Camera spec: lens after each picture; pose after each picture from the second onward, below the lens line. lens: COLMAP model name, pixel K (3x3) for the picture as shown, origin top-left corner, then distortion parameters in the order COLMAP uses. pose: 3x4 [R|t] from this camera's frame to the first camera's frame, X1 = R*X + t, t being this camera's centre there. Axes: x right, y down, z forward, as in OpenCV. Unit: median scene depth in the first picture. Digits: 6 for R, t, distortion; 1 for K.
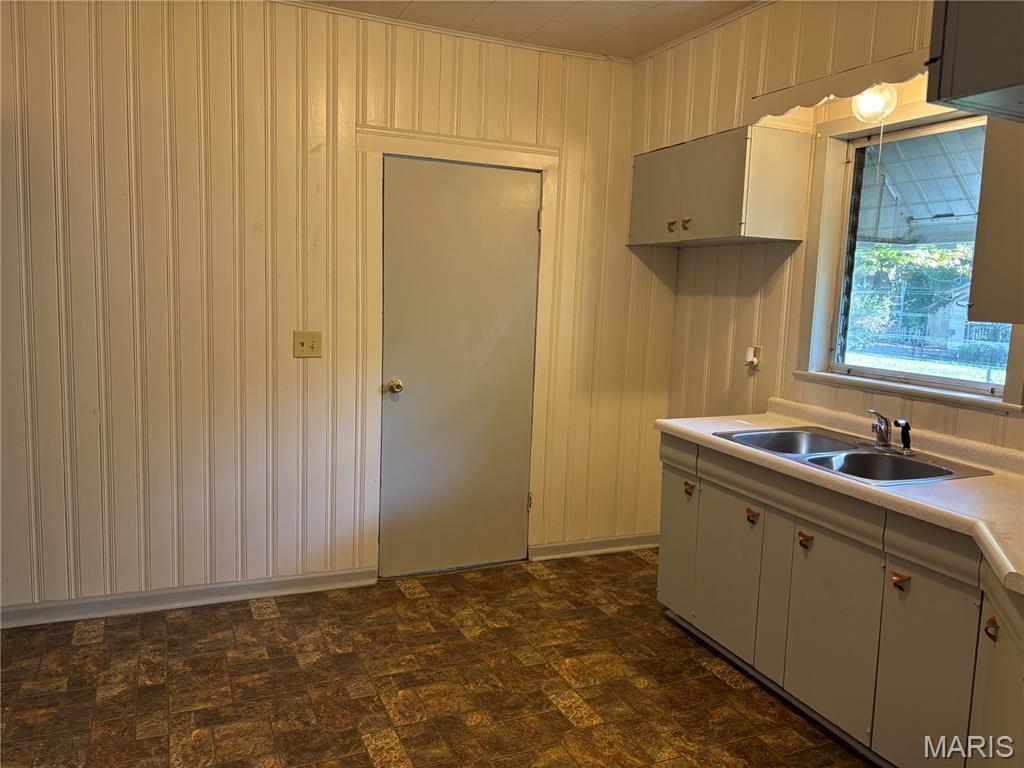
lens RADIAL K [[767.9, 0, 512.0], [0, 767.9, 384.0], [0, 0, 1]] dist [0.059426, -0.076165]
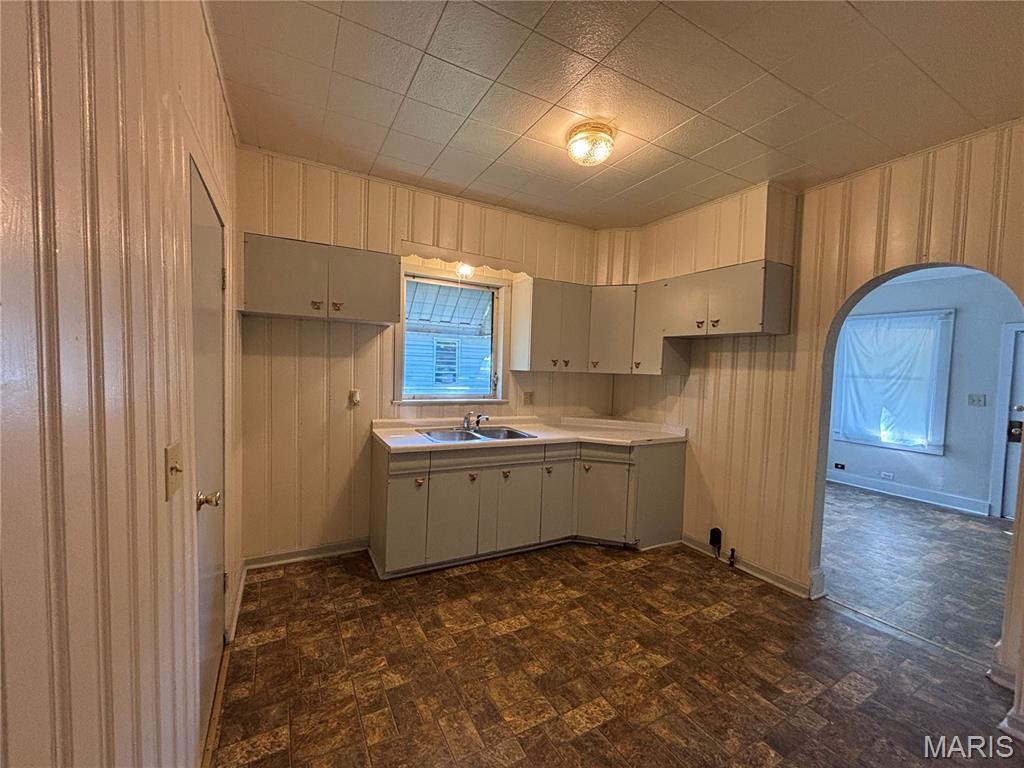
lens RADIAL K [[412.5, 0, 512.0], [0, 412.5, 384.0], [0, 0, 1]] dist [-0.015134, -0.000018]
pose [[-0.081677, -0.075821, 0.993771, -0.623904], [0.092997, 0.992172, 0.083343, -0.118265], [-0.992311, 0.099225, -0.073987, 0.888731]]
